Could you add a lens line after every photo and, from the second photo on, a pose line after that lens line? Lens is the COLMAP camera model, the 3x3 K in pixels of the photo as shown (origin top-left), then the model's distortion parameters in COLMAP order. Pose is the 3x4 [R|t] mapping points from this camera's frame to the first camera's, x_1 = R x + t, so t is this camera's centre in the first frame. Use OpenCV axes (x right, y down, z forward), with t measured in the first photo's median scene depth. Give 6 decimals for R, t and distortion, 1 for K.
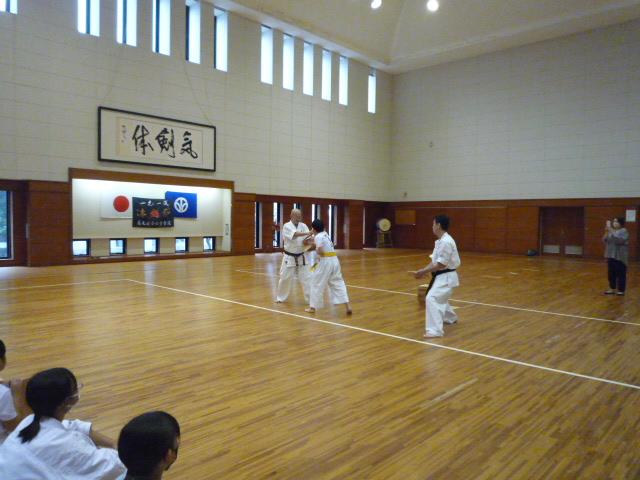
lens RADIAL K [[477.8, 0, 325.8], [0, 477.8, 242.3], [0, 0, 1]] dist [-0.000156, -0.041538]
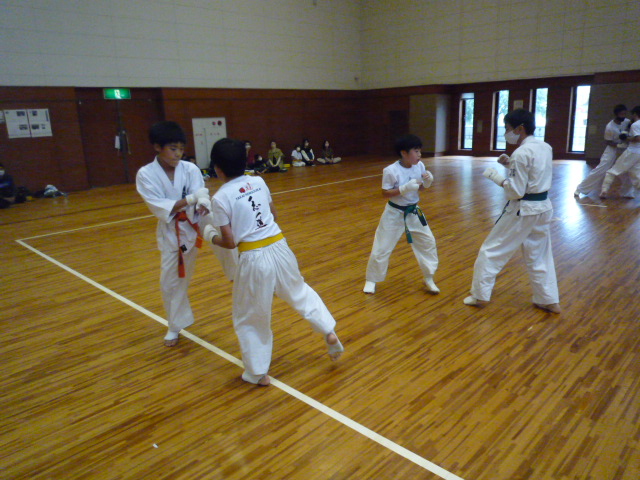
lens RADIAL K [[477.8, 0, 324.7], [0, 477.8, 242.5], [0, 0, 1]] dist [-0.000156, -0.041538]
pose [[-0.999626, 0.019058, 0.019633, -0.067283], [0.024161, 0.951577, 0.306459, -0.038431], [-0.012842, 0.306819, -0.951681, 0.607044]]
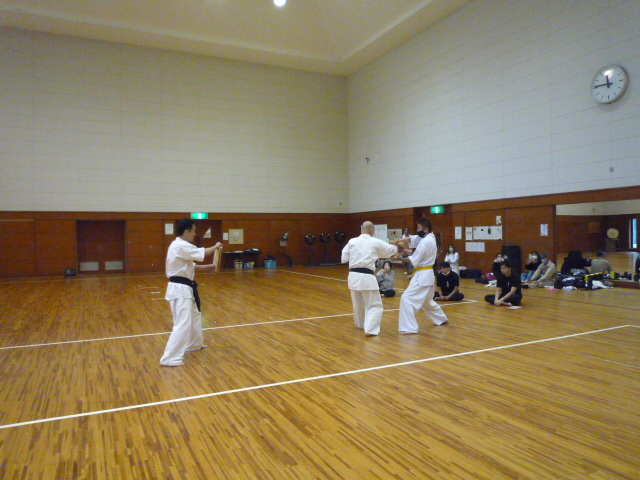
lens RADIAL K [[477.8, 0, 321.5], [0, 477.8, 238.0], [0, 0, 1]] dist [-0.000156, -0.041538]
pose [[0.346748, -0.023568, 0.937662, -0.281737], [0.063709, 0.997967, 0.001524, -0.016388], [-0.935792, 0.059209, 0.347545, 0.319456]]
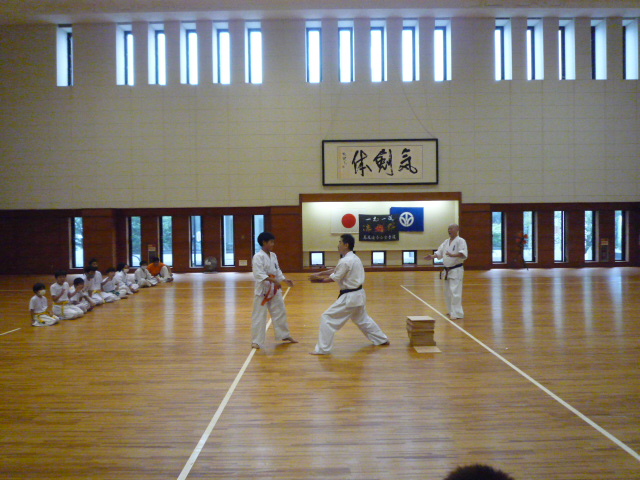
lens RADIAL K [[477.8, 0, 321.2], [0, 477.8, 239.6], [0, 0, 1]] dist [-0.000156, -0.041538]
pose [[0.679970, -0.005171, -0.733221, 0.345327], [-0.012116, 0.999759, -0.018287, -0.013265], [0.733139, 0.021318, 0.679744, 0.164136]]
